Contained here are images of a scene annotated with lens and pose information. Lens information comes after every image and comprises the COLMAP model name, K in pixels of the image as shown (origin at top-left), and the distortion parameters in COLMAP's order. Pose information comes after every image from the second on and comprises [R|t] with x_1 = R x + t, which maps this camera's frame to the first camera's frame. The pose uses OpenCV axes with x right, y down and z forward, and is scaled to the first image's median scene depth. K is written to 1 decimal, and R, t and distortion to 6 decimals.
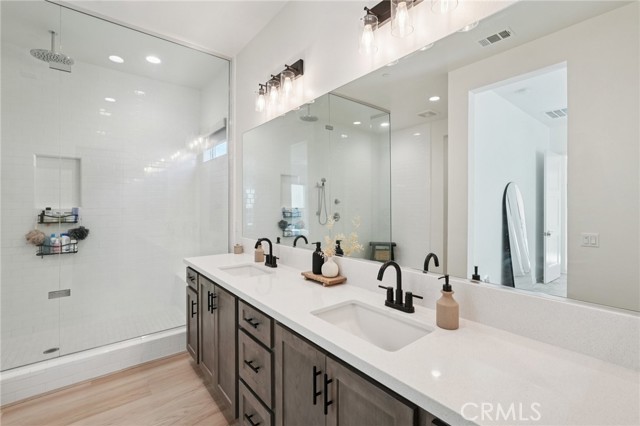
lens RADIAL K [[283.6, 0, 323.4], [0, 283.6, 203.8], [0, 0, 1]] dist [-0.016589, 0.004121]
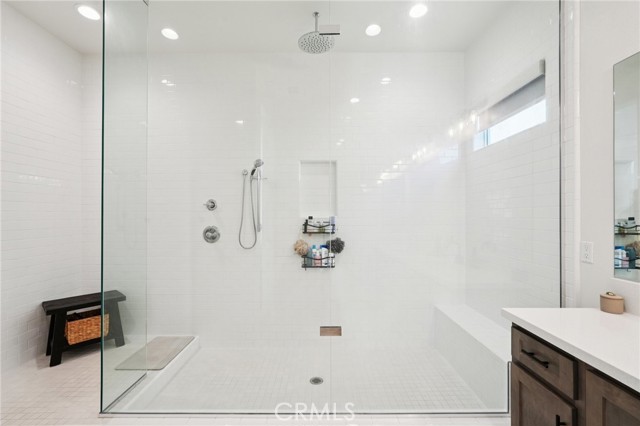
lens RADIAL K [[283.6, 0, 319.9], [0, 283.6, 215.5], [0, 0, 1]] dist [-0.016589, 0.004121]
pose [[0.769472, -0.002616, -0.638675, -0.351651], [0.004210, 0.999991, 0.000976, 0.009506], [0.638666, -0.003440, 0.769476, 0.292078]]
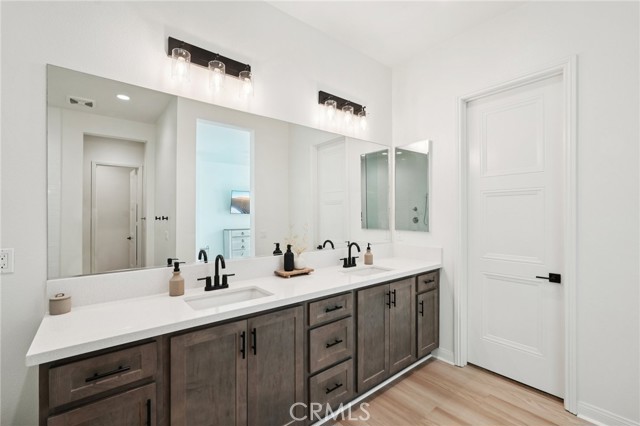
lens RADIAL K [[283.6, 0, 319.1], [0, 283.6, 214.7], [0, 0, 1]] dist [-0.016589, 0.004121]
pose [[-0.010551, 0.004678, 0.999933, -0.619048], [-0.007793, 0.999958, -0.004760, 0.007931], [-0.999914, -0.007842, -0.010514, 0.451226]]
